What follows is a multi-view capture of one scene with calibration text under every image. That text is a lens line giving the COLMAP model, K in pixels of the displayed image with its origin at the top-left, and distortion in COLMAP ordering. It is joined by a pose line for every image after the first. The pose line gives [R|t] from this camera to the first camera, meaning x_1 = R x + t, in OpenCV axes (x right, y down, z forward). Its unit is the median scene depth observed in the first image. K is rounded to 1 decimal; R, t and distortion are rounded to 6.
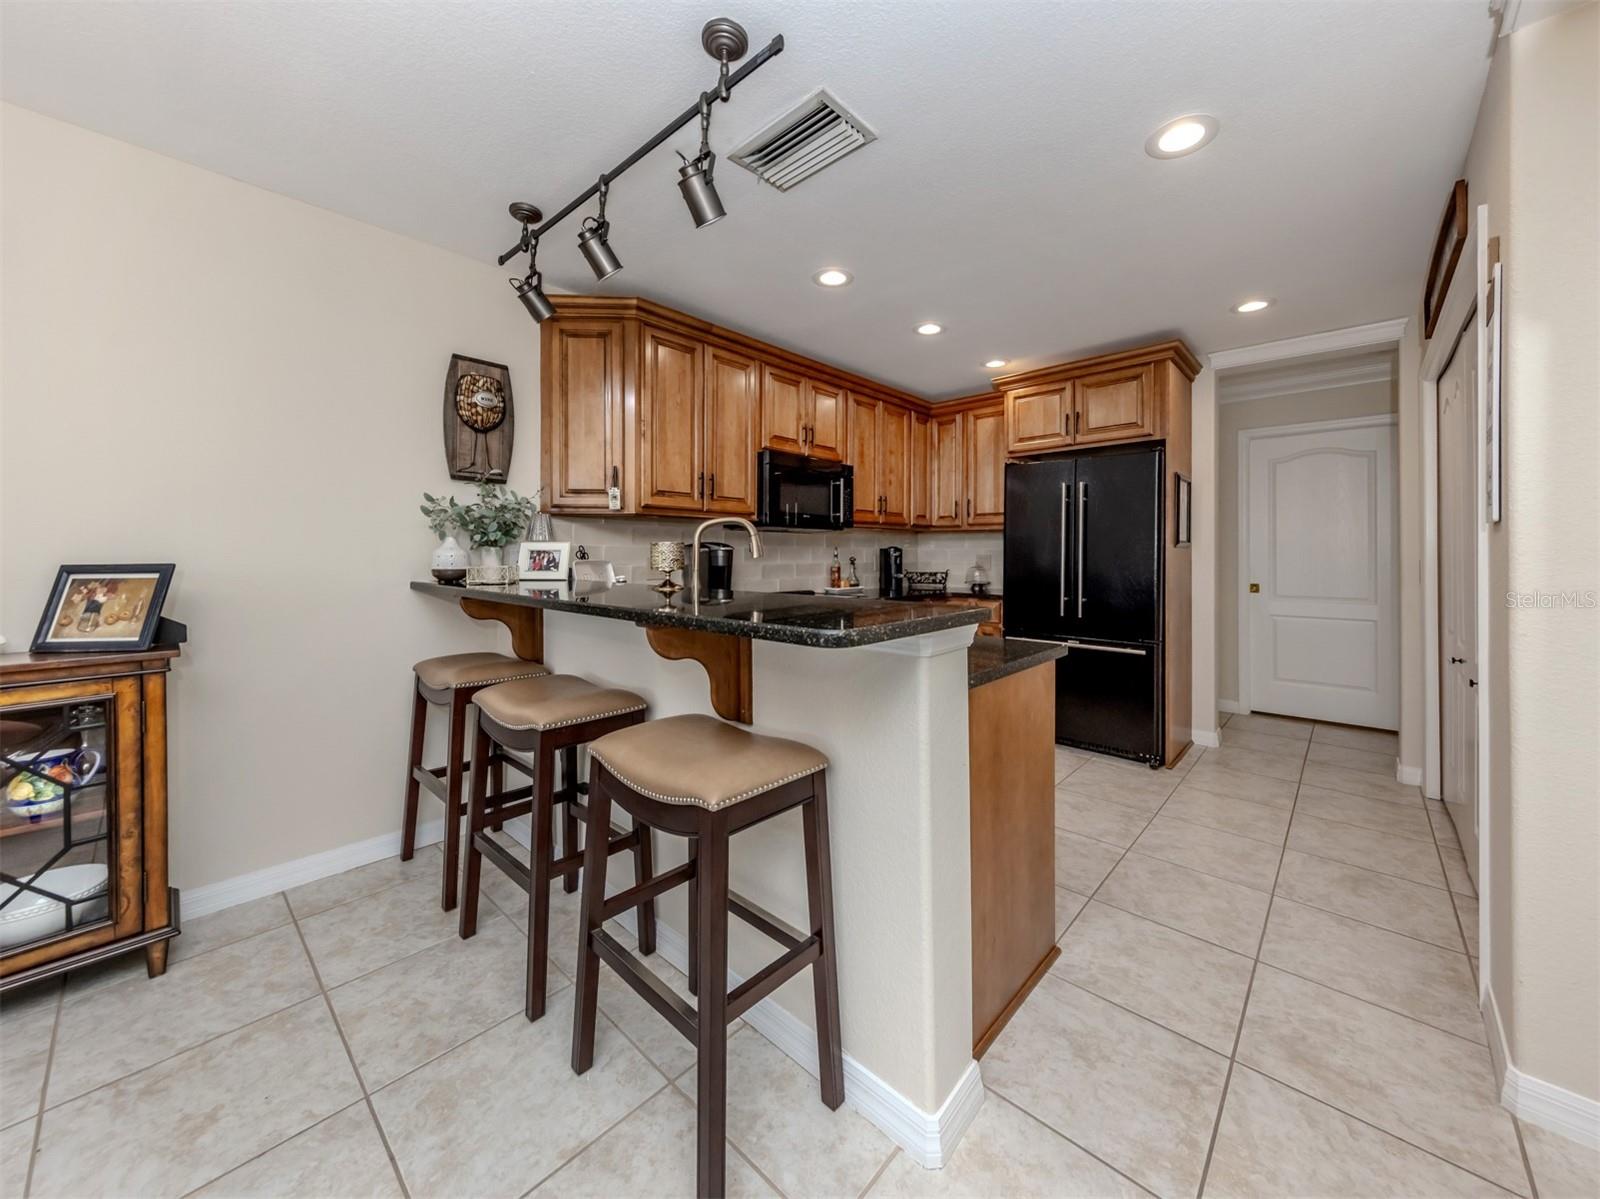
lens RADIAL K [[590.6, 0, 810.5], [0, 590.6, 543.6], [0, 0, 1]] dist [0.008583, -0.000106]
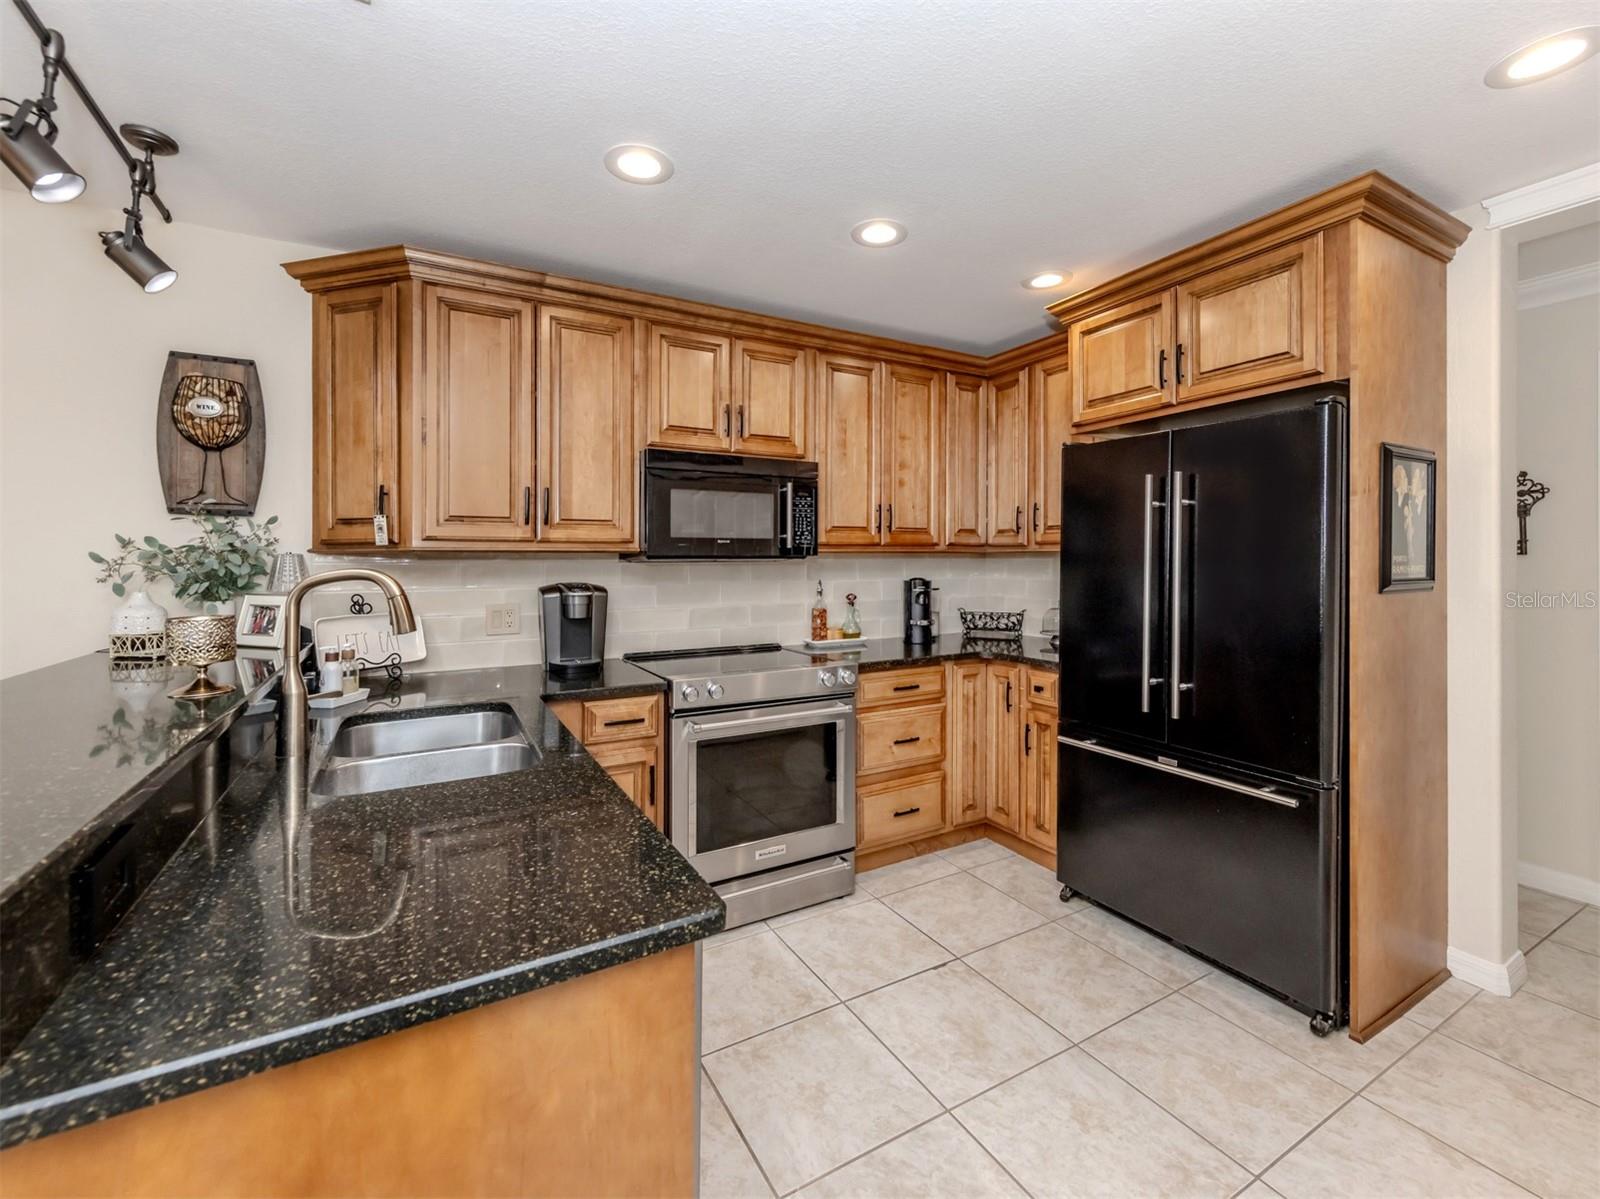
lens RADIAL K [[672.2, 0, 796.9], [0, 672.2, 553.9], [0, 0, 1]] dist [0.001973, 0.000230]
pose [[0.949420, -0.010539, -0.313833, 0.416782], [0.012838, 0.999904, 0.005261, -0.046287], [0.313747, -0.009024, 0.949464, 0.390313]]
